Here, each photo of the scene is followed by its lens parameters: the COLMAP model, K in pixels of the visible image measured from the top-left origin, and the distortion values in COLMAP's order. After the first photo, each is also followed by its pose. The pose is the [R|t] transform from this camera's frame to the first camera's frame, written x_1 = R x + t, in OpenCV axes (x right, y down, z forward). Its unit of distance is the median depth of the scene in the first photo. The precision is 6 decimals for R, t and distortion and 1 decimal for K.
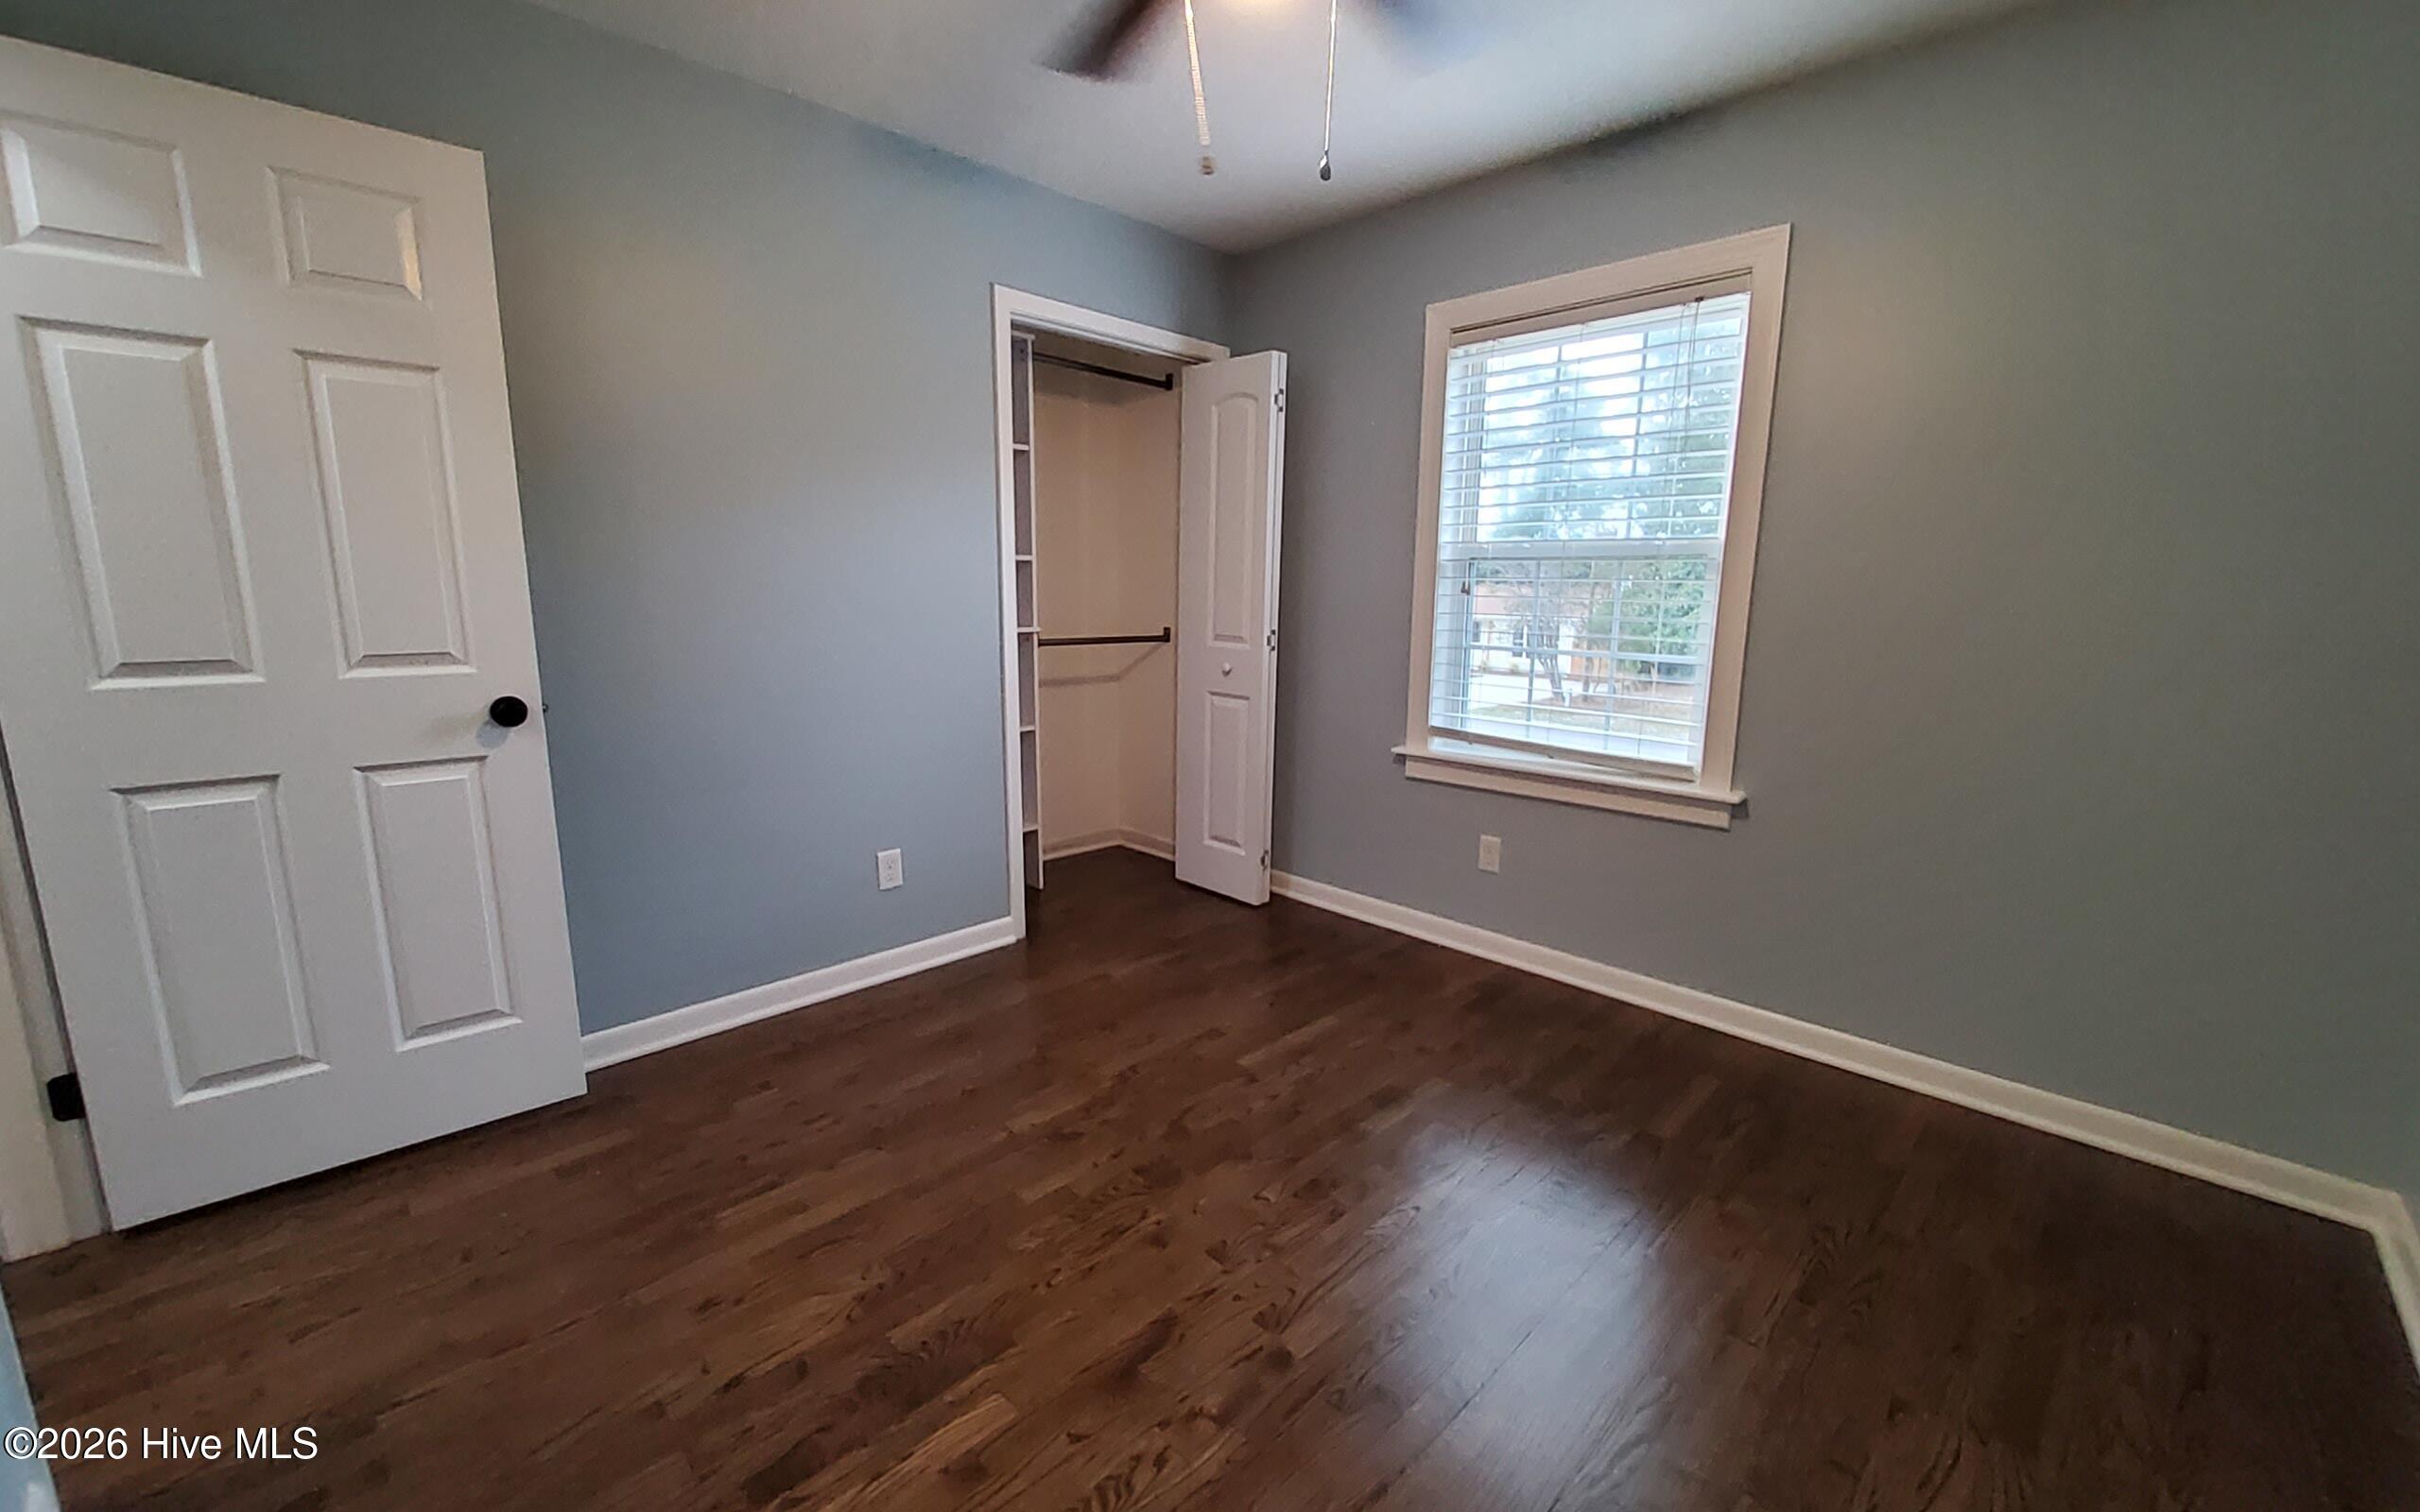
lens RADIAL K [[946.0, 0, 1223.6], [0, 946.0, 756.6], [0, 0, 1]] dist [-0.010223, 0.000020]
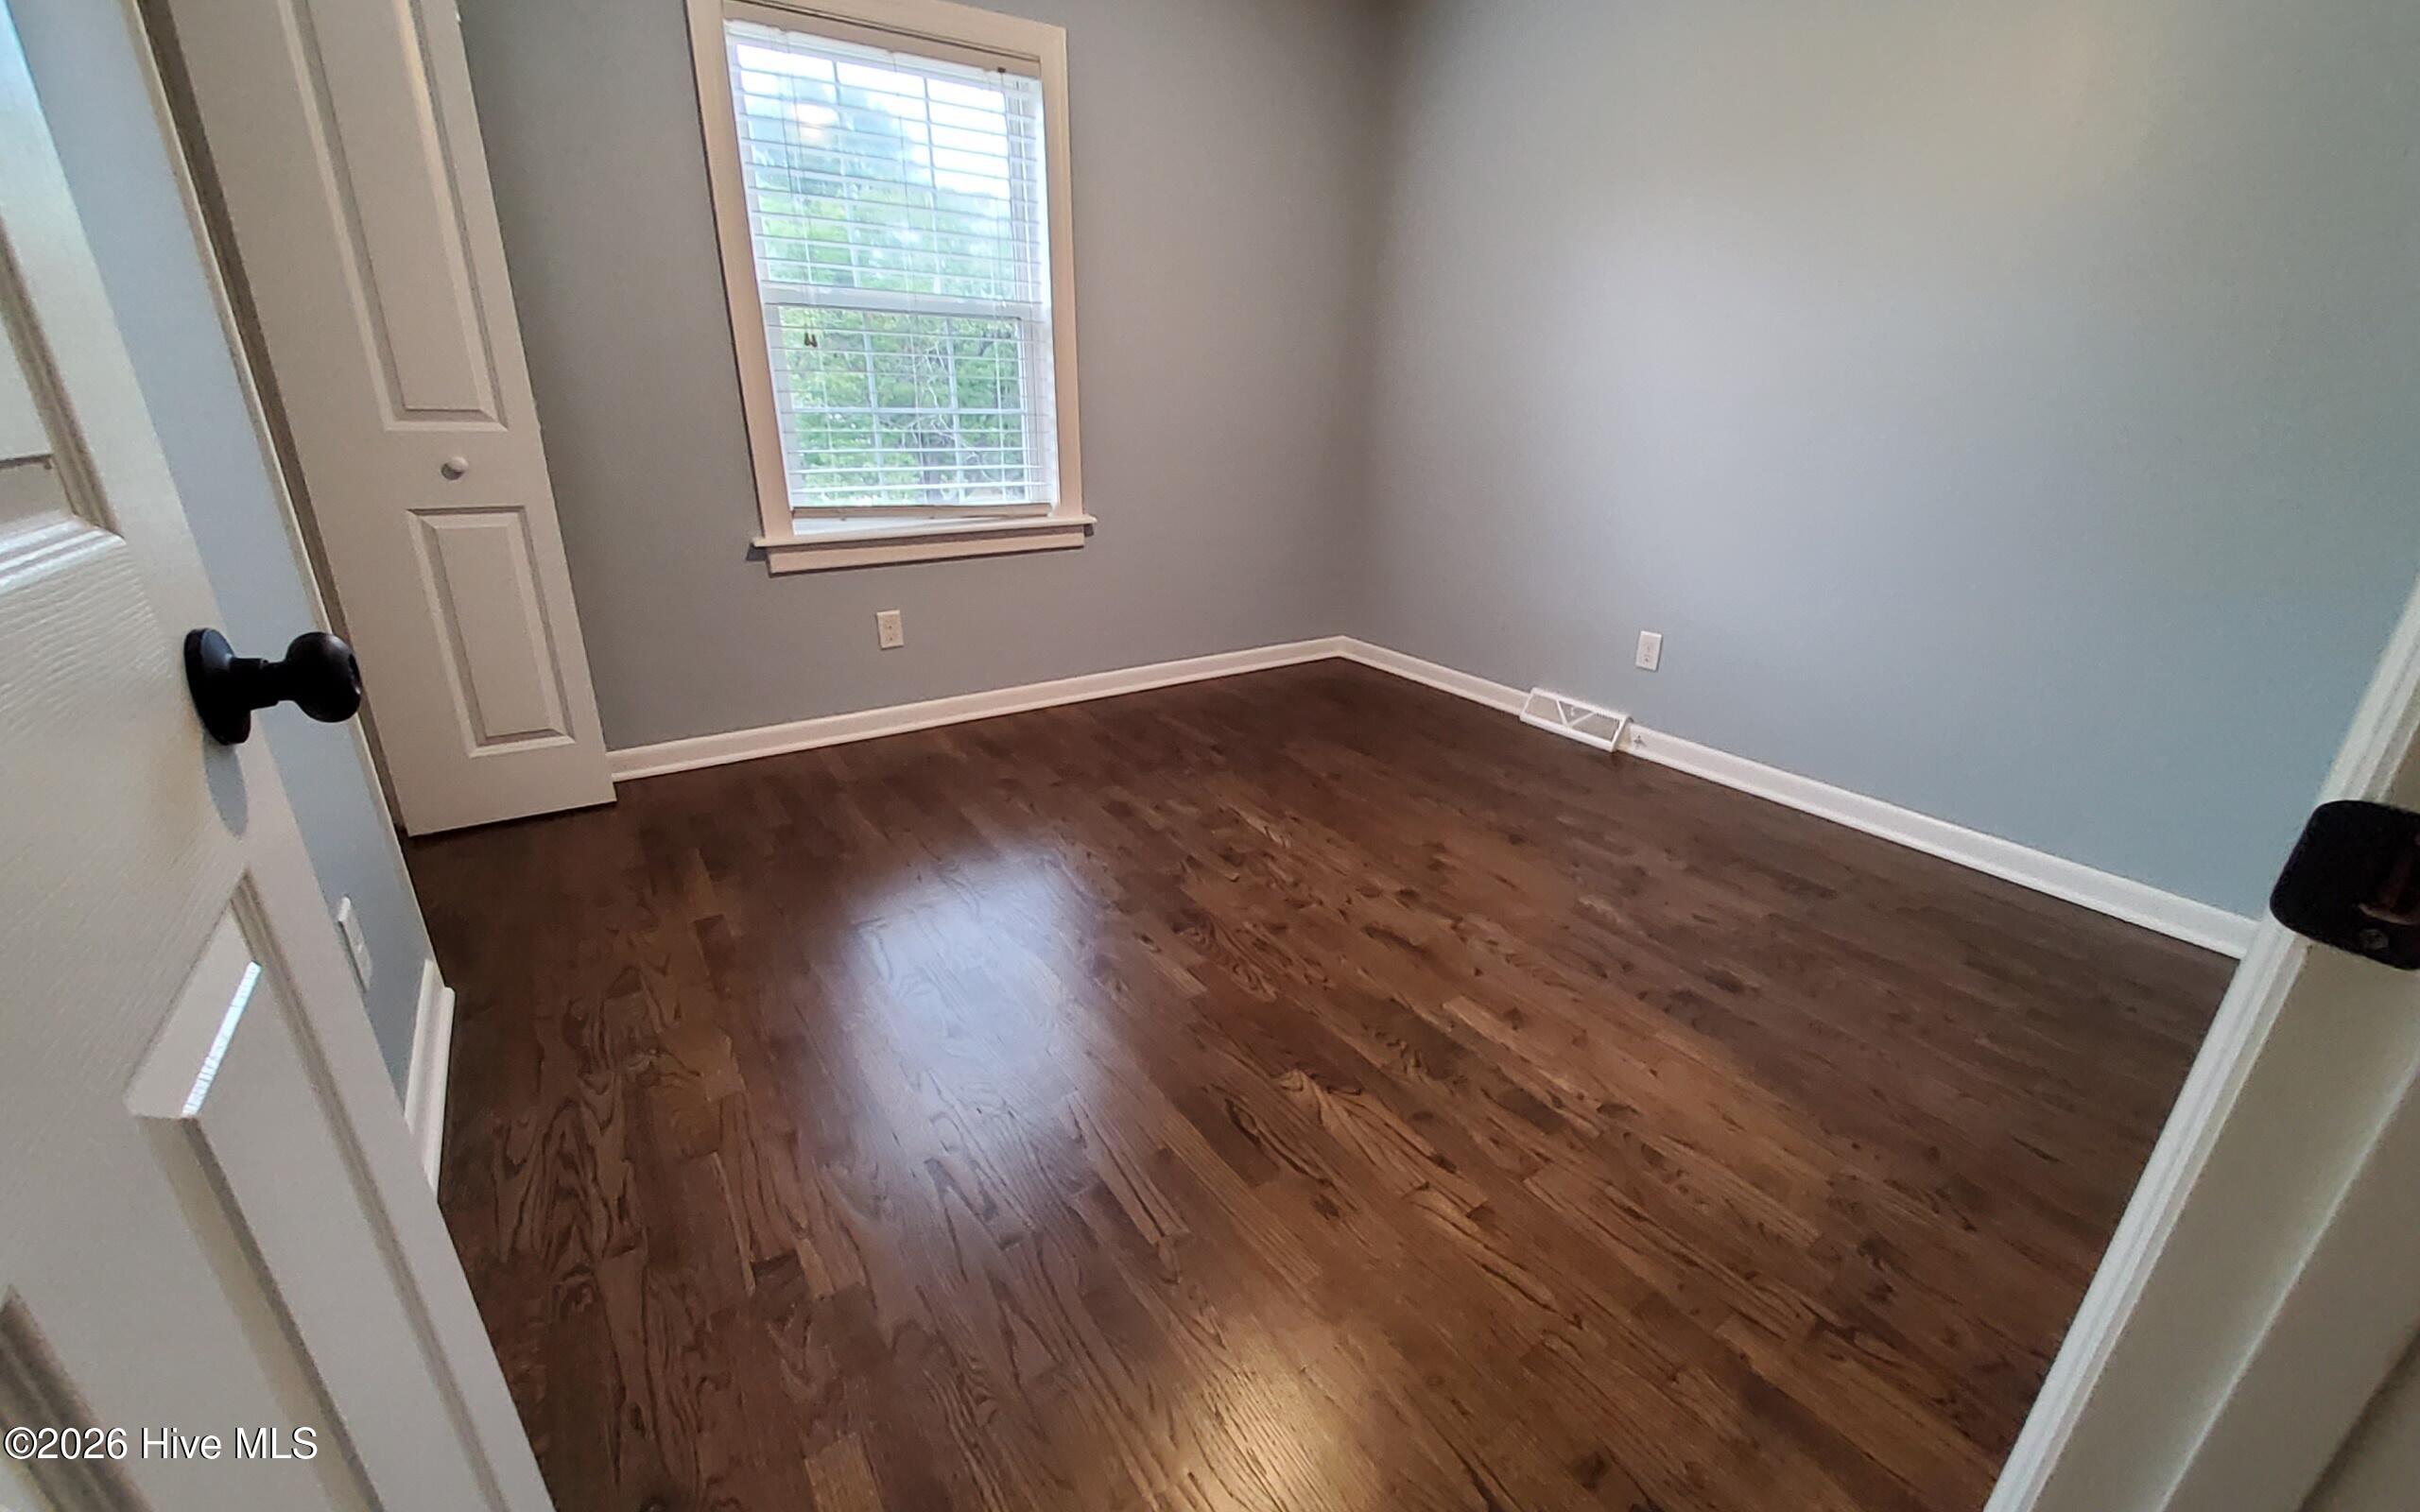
lens RADIAL K [[946.0, 0, 1223.6], [0, 946.0, 756.6], [0, 0, 1]] dist [-0.010223, 0.000020]
pose [[0.195322, -0.357653, 0.913200, -0.737463], [0.161887, 0.930119, 0.329654, -0.051306], [-0.967286, 0.083446, 0.239572, 0.529885]]
